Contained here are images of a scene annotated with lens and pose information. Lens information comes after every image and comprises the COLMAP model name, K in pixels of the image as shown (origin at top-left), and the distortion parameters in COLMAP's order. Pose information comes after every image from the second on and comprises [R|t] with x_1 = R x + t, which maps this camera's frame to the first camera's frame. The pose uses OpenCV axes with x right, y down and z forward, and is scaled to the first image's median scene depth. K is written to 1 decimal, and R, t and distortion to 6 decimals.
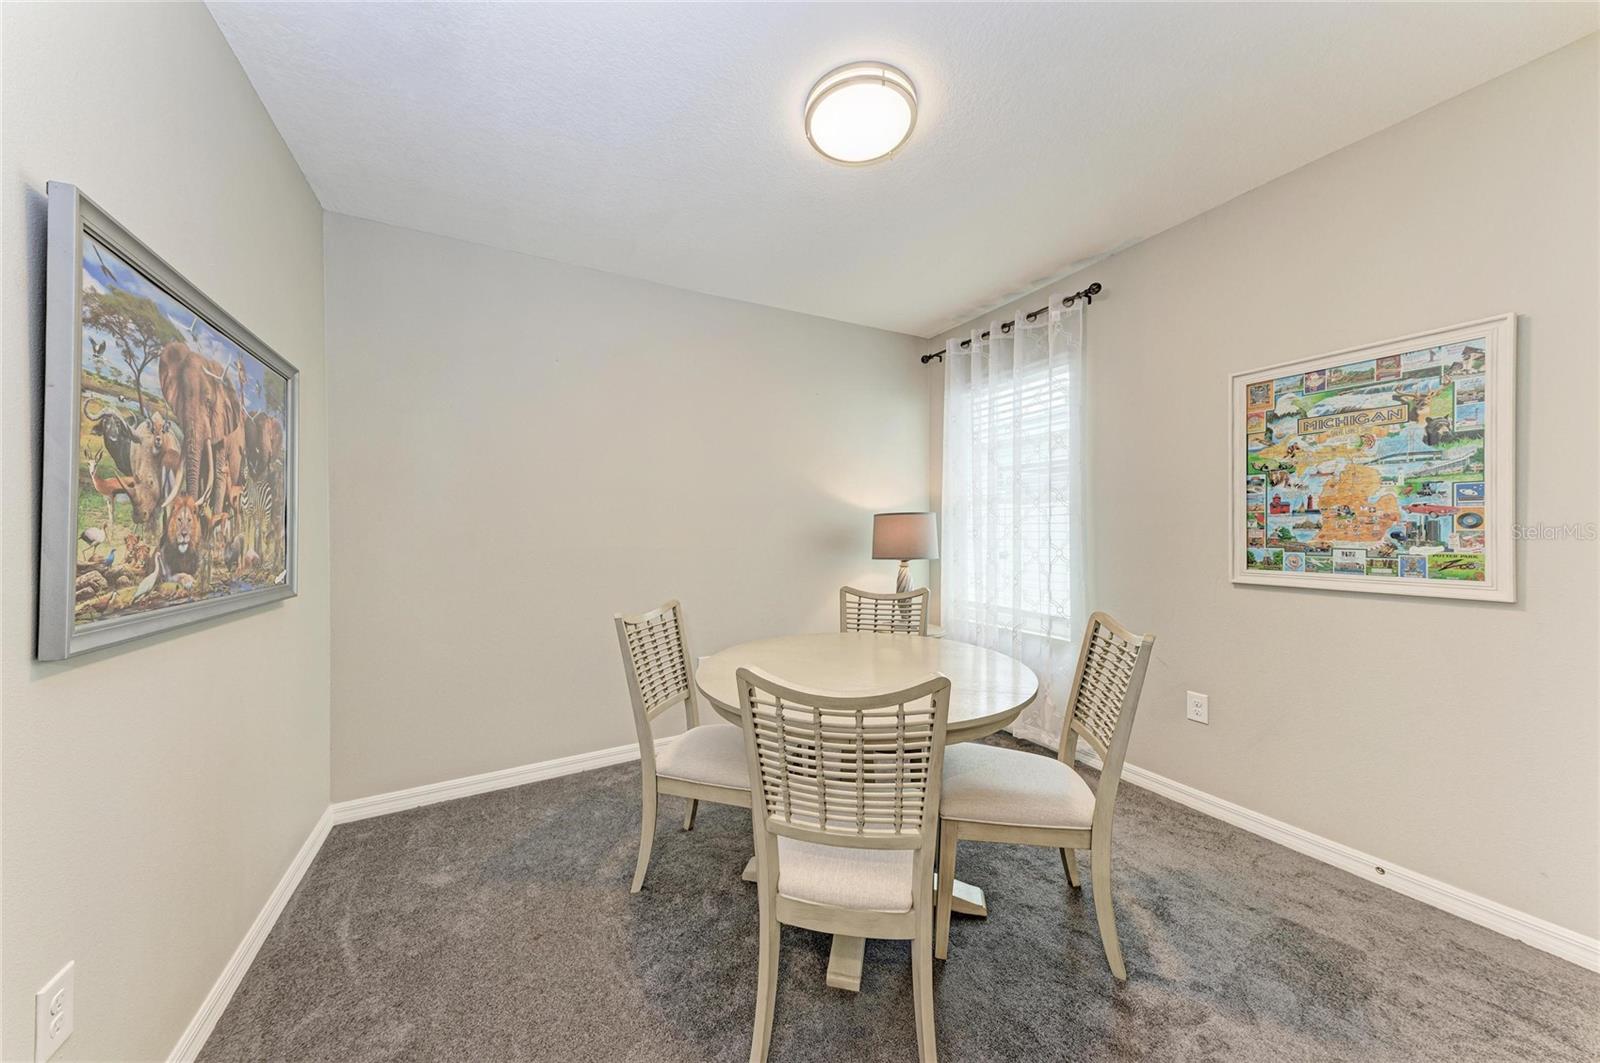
lens RADIAL K [[542.7, 0, 799.4], [0, 542.7, 527.1], [0, 0, 1]] dist [0.009761, -0.000270]
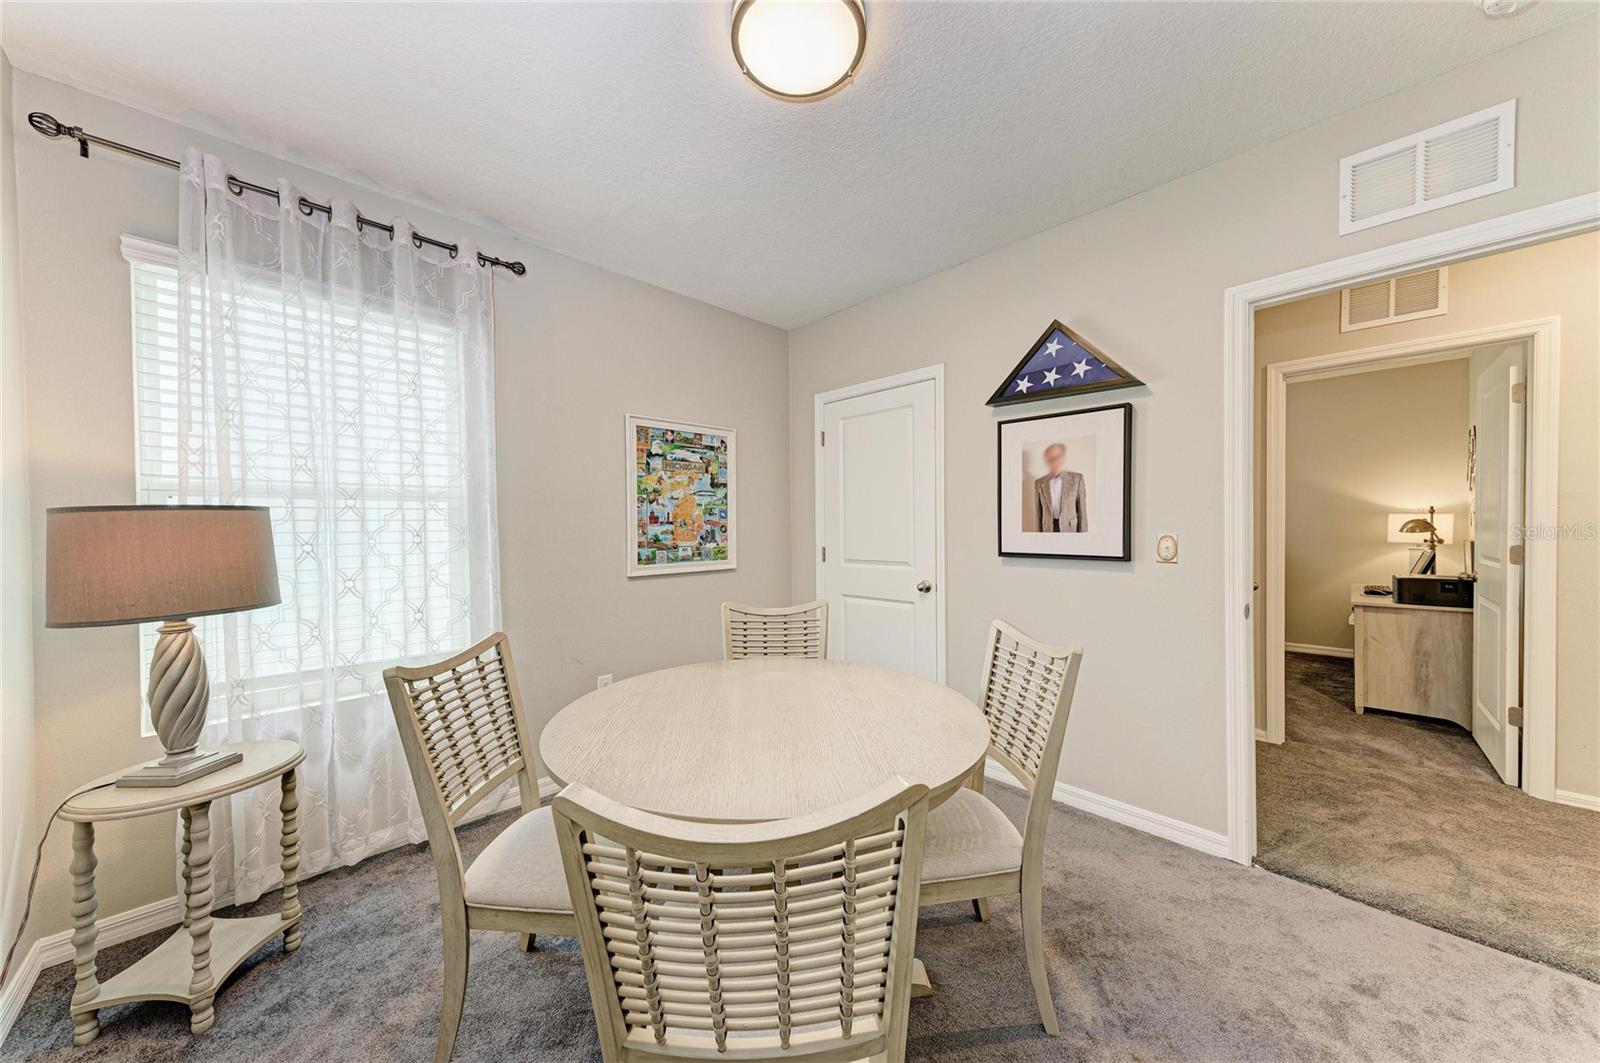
lens RADIAL K [[542.7, 0, 799.4], [0, 542.7, 527.1], [0, 0, 1]] dist [0.009761, -0.000270]
pose [[-0.281055, -0.000112, 0.959692, -0.614425], [0.004040, 0.999991, 0.001300, -0.017644], [-0.959683, 0.004242, -0.281052, 1.117009]]
